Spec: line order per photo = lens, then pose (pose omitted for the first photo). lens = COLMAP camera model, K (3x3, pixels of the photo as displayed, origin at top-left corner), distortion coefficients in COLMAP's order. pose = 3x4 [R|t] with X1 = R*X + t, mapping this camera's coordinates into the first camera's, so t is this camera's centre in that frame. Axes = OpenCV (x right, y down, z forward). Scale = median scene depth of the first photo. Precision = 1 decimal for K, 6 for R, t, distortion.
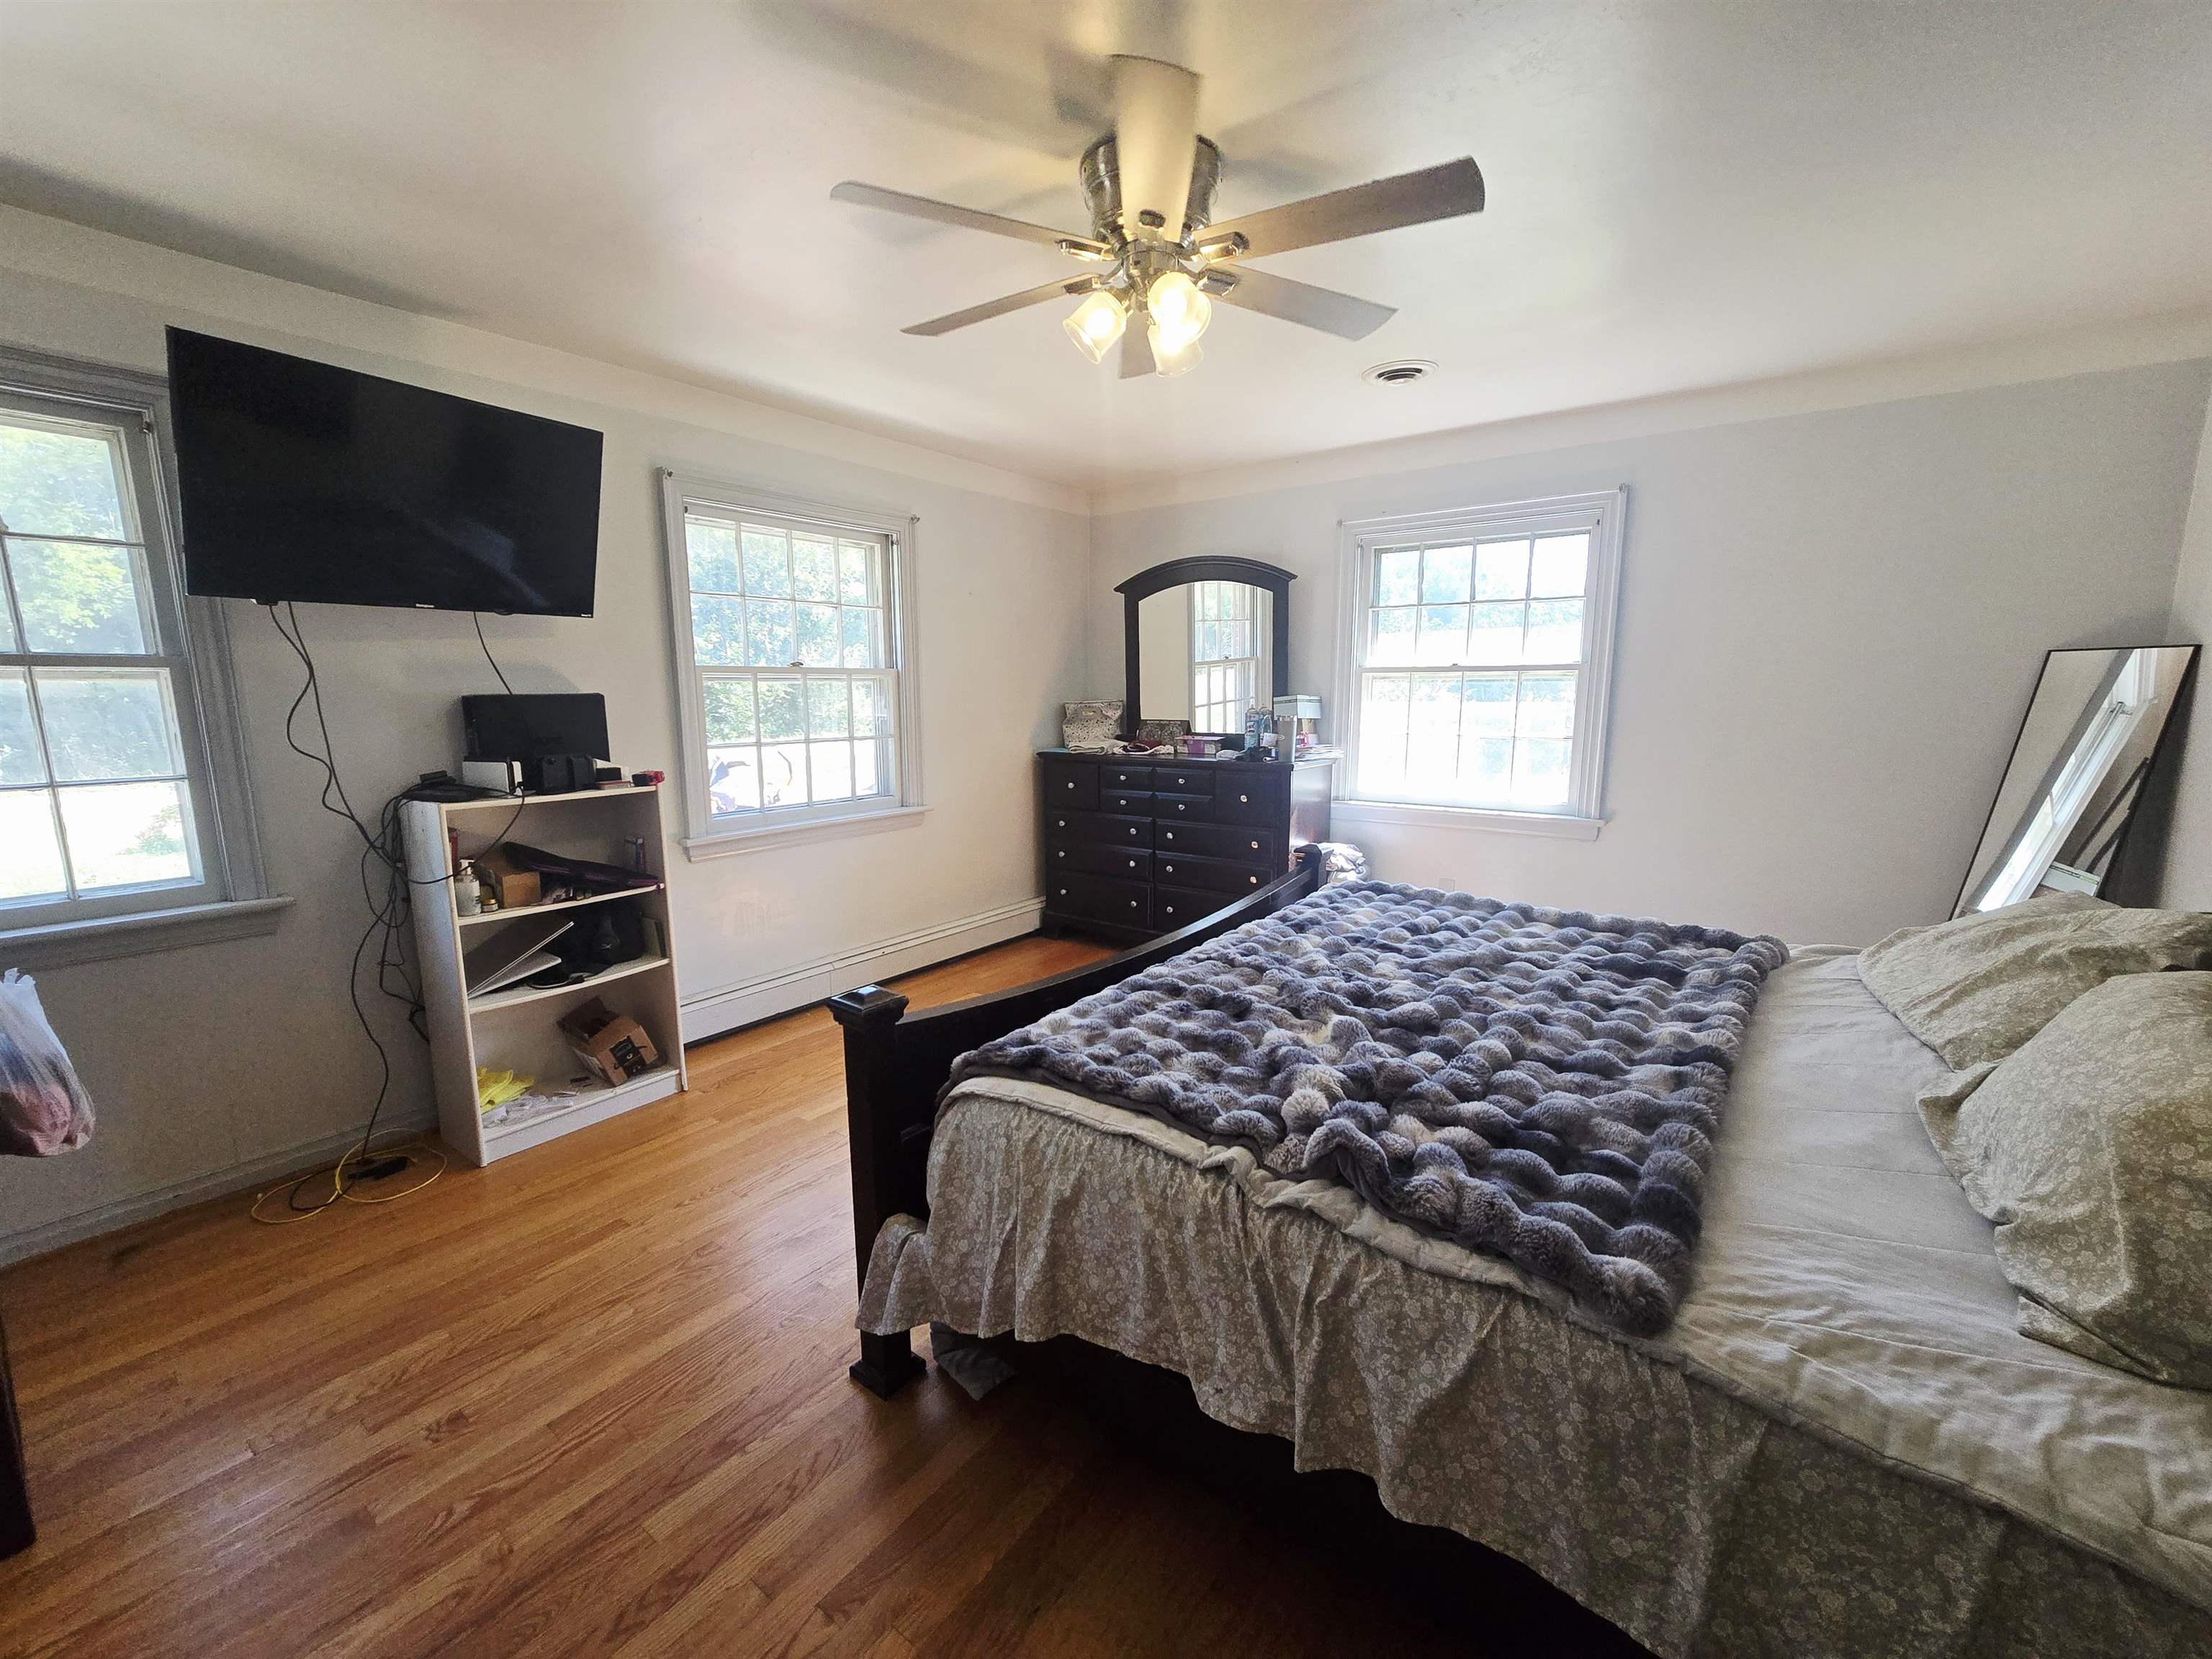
lens RADIAL K [[908.0, 0, 1100.5], [0, 908.0, 832.7], [0, 0, 1]] dist [-0.005027, -0.000335]
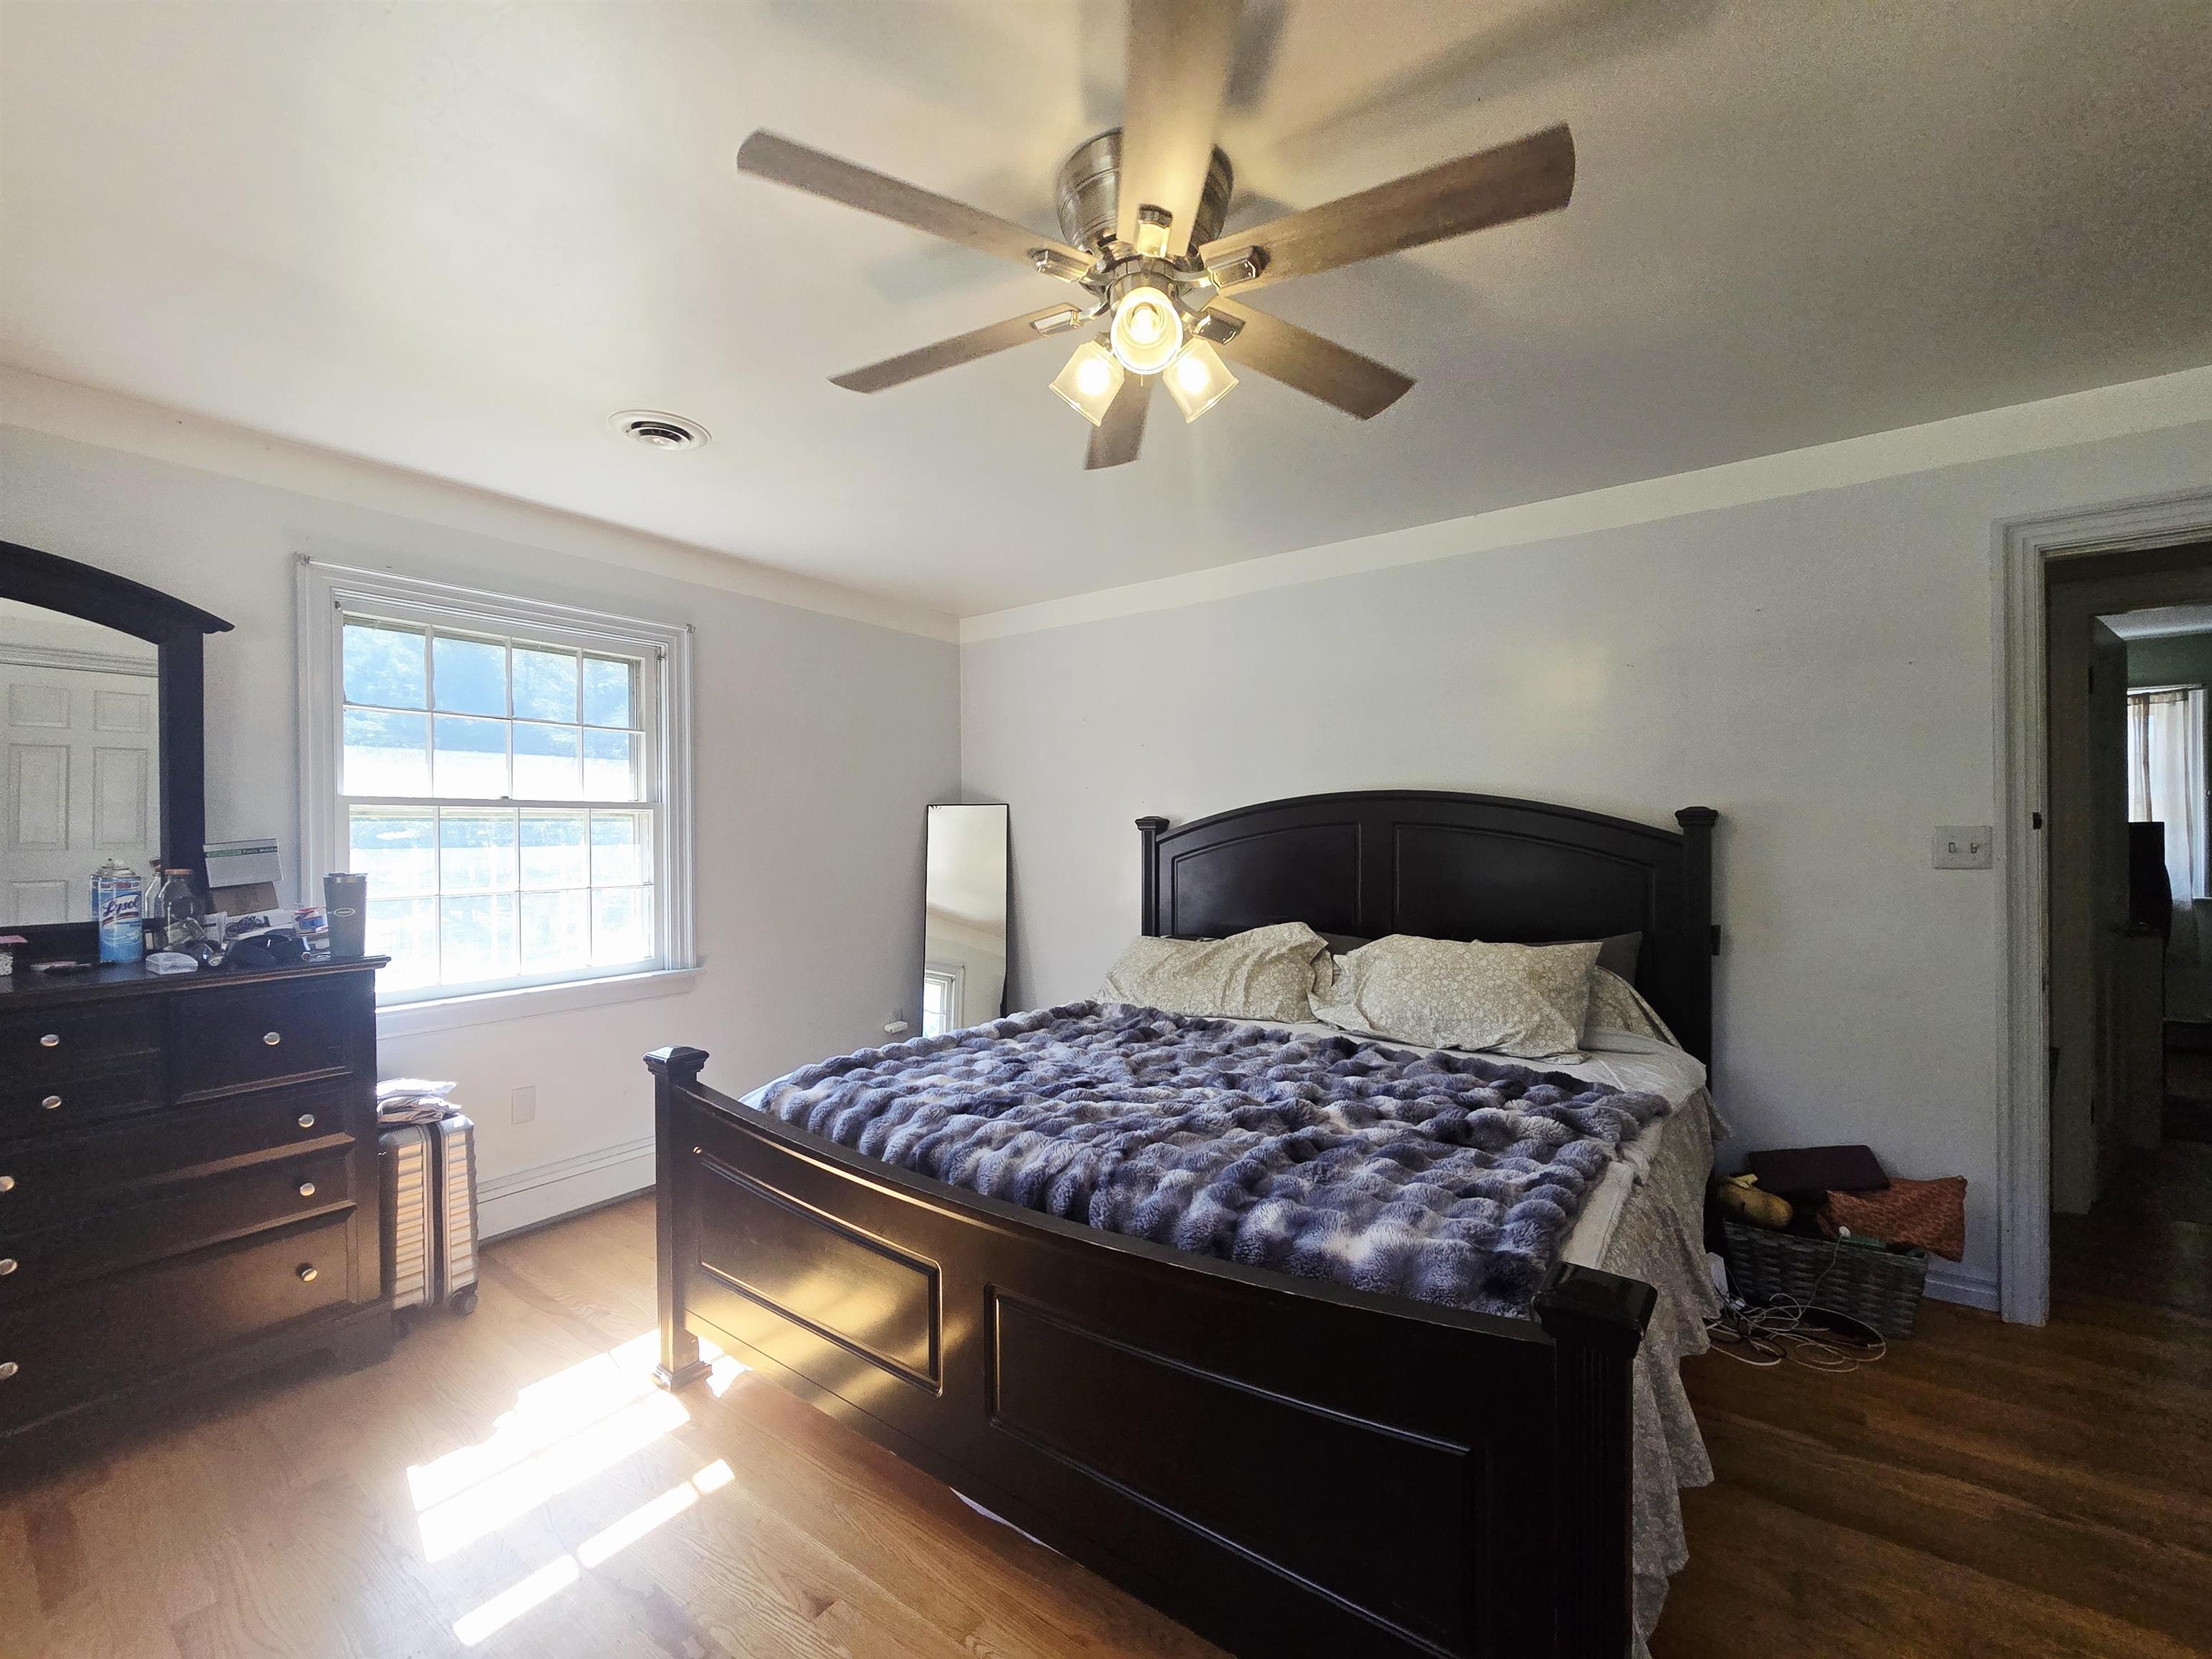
lens RADIAL K [[908.0, 0, 1091.8], [0, 908.0, 832.1], [0, 0, 1]] dist [-0.005027, -0.000335]
pose [[-0.006761, 0.004329, 0.999968, -0.394202], [0.166975, 0.985956, -0.003139, -0.080810], [-0.985938, 0.166948, -0.007389, 0.580128]]
